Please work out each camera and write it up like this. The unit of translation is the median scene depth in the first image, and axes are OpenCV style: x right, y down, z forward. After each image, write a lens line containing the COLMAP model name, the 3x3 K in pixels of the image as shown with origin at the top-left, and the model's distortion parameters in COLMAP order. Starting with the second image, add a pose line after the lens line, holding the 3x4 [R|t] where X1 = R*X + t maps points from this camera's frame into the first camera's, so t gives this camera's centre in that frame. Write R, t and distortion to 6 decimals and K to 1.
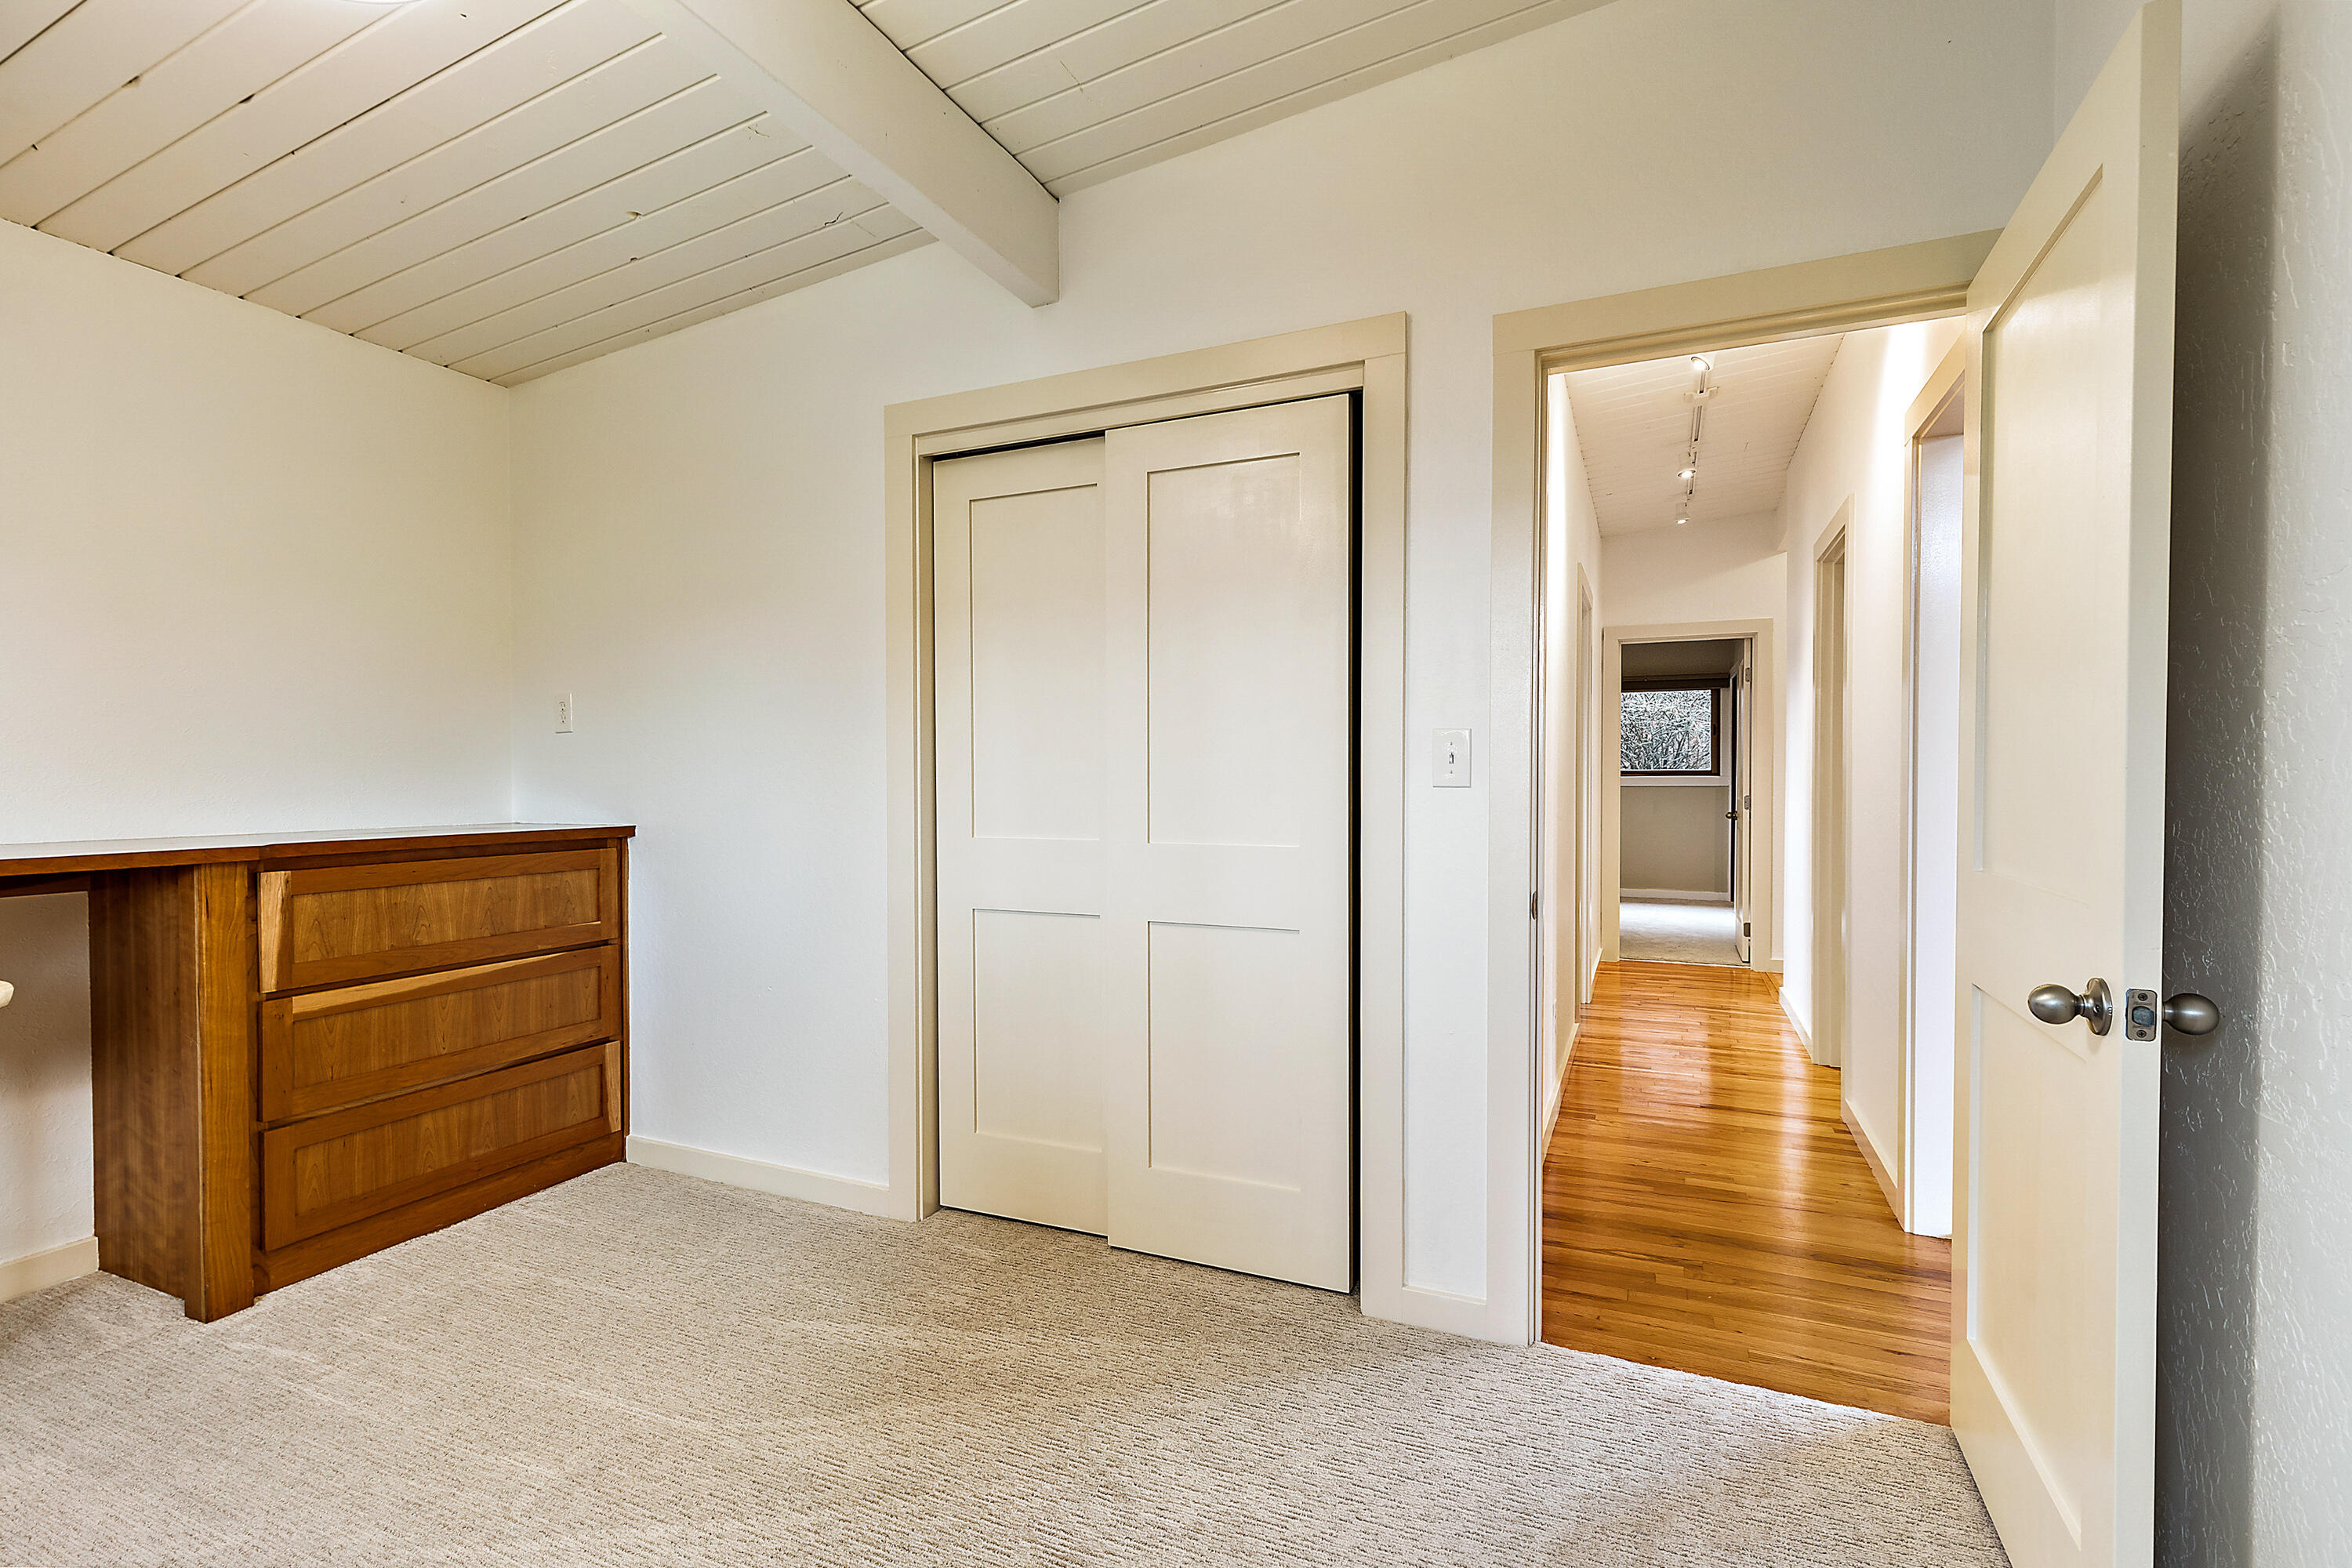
lens RADIAL K [[1075.0, 0, 1188.1], [0, 1075.0, 791.8], [0, 0, 1]] dist [0.002483, 0.000850]
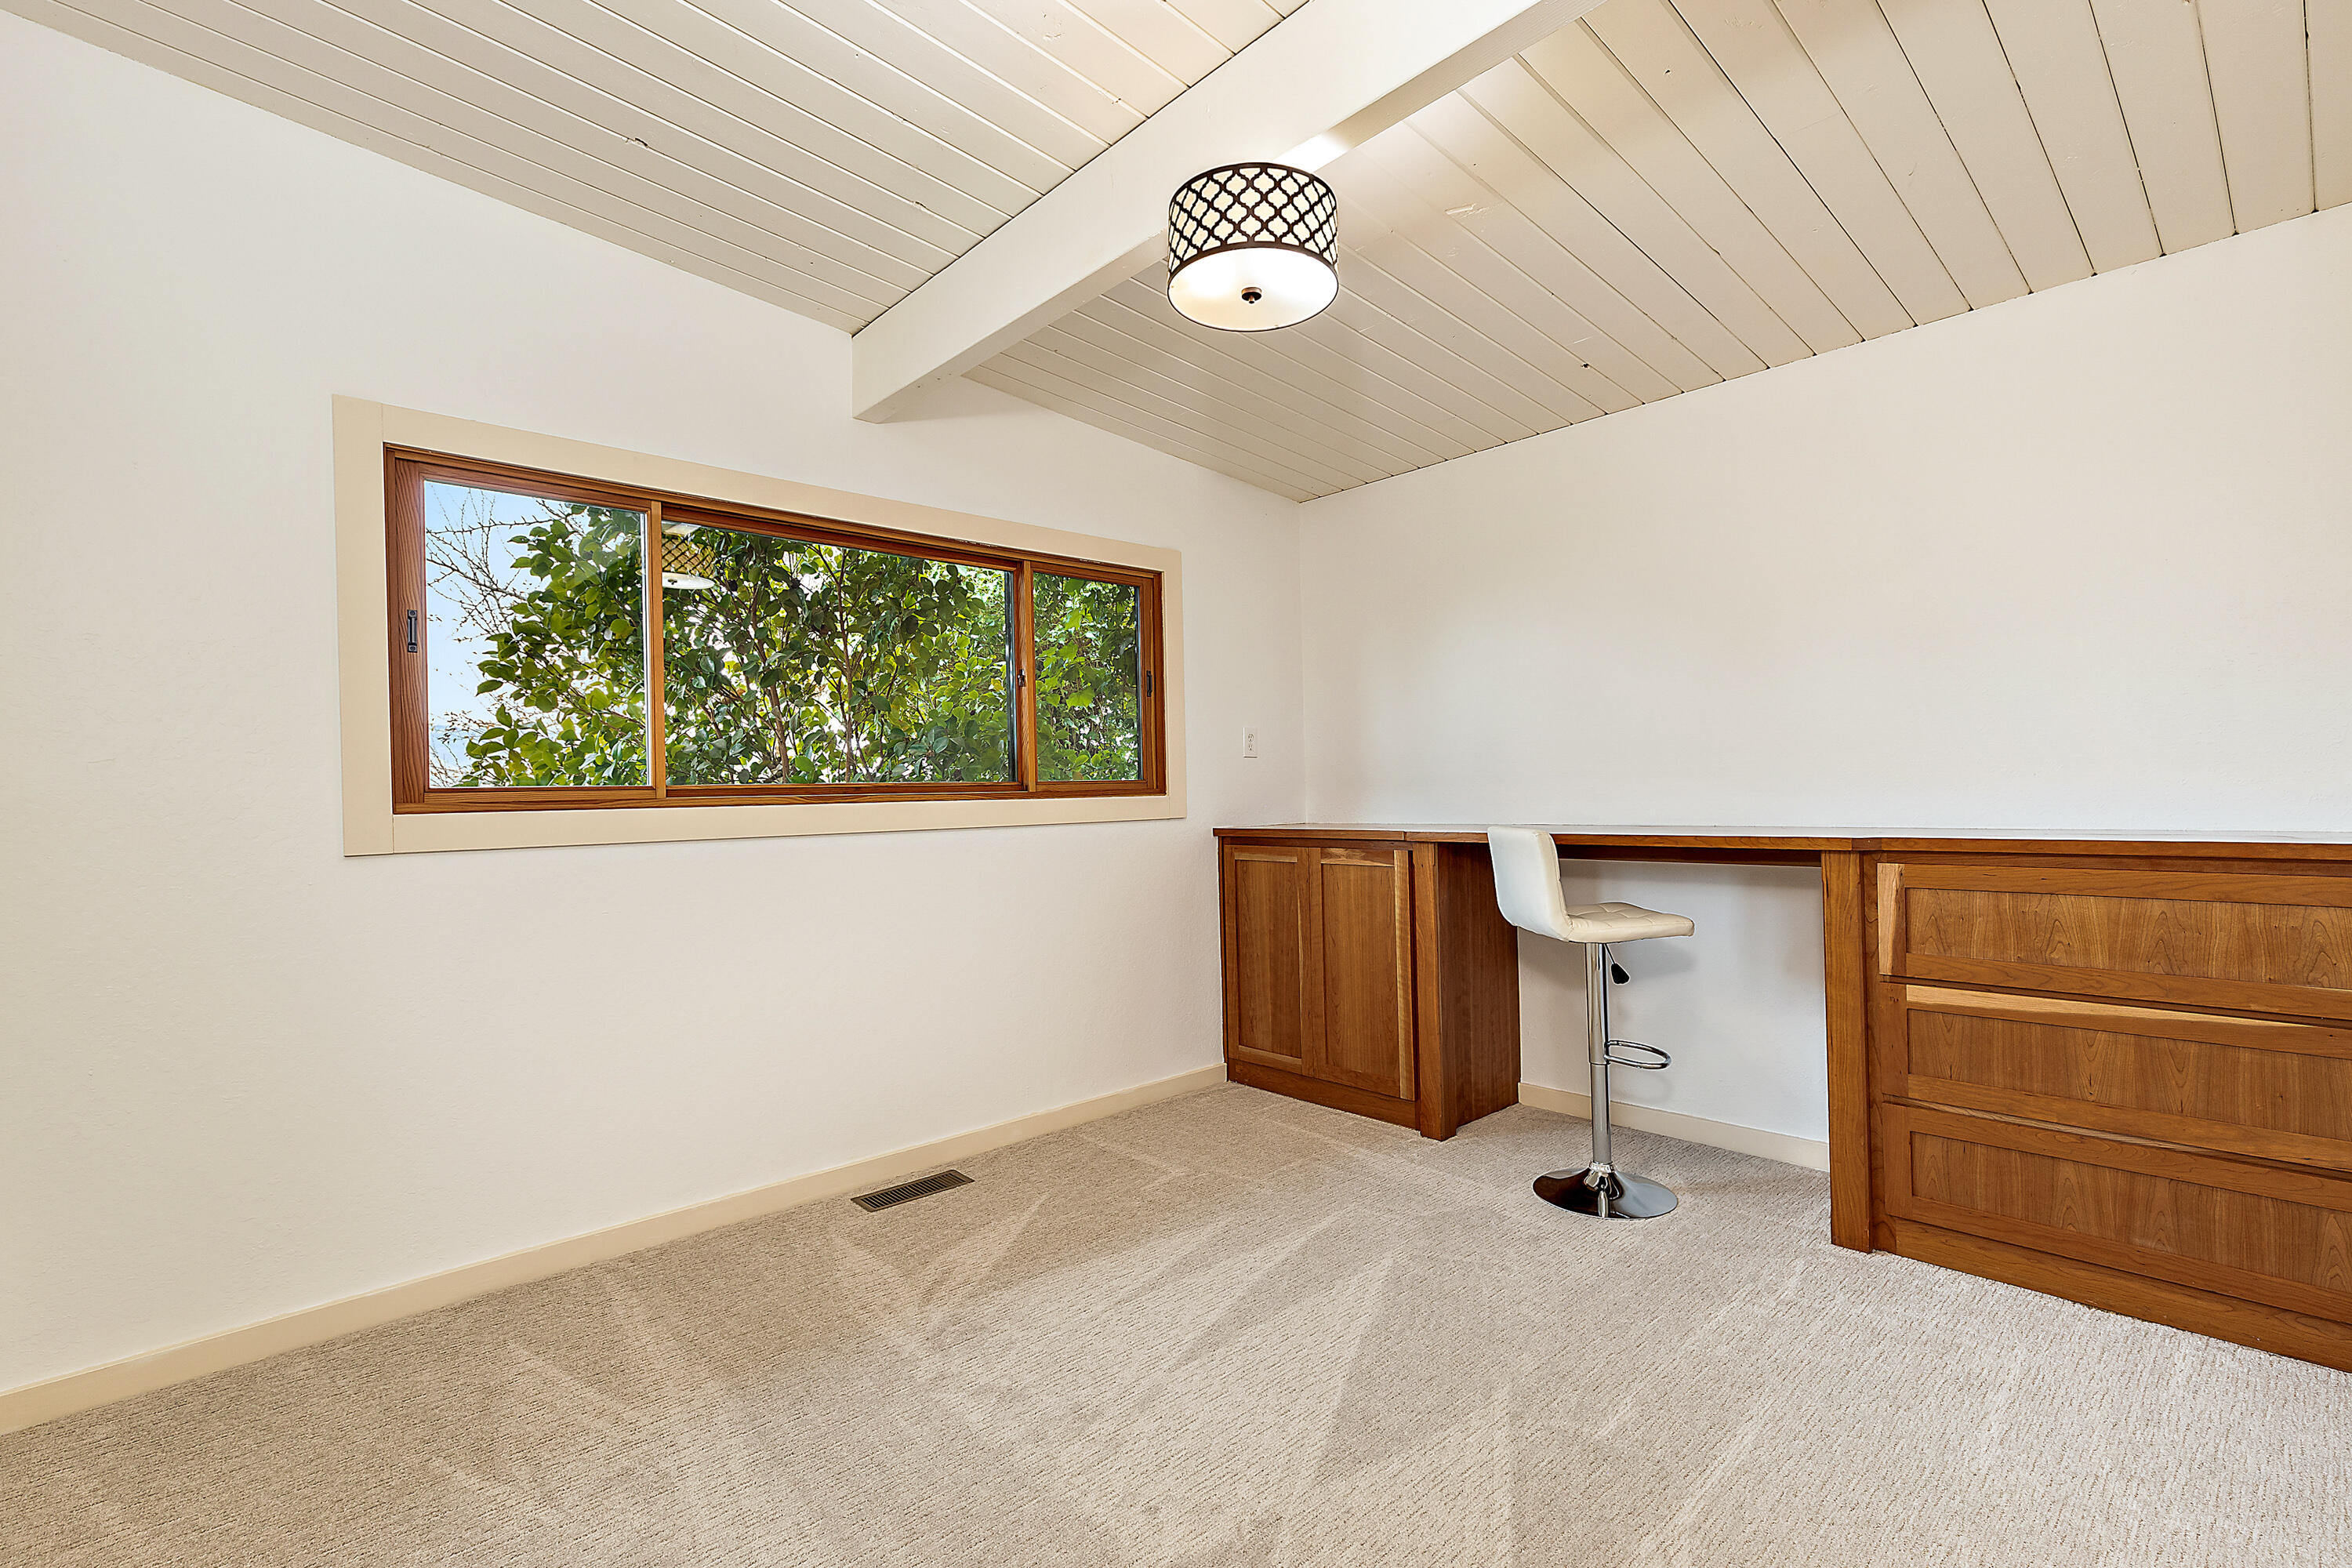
lens RADIAL K [[1075.0, 0, 1188.1], [0, 1075.0, 791.8], [0, 0, 1]] dist [0.002483, 0.000850]
pose [[-0.396698, 0.013444, -0.917851, 0.373210], [0.008069, 0.999905, 0.011158, -0.012781], [0.917914, -0.002980, -0.396769, 0.720796]]
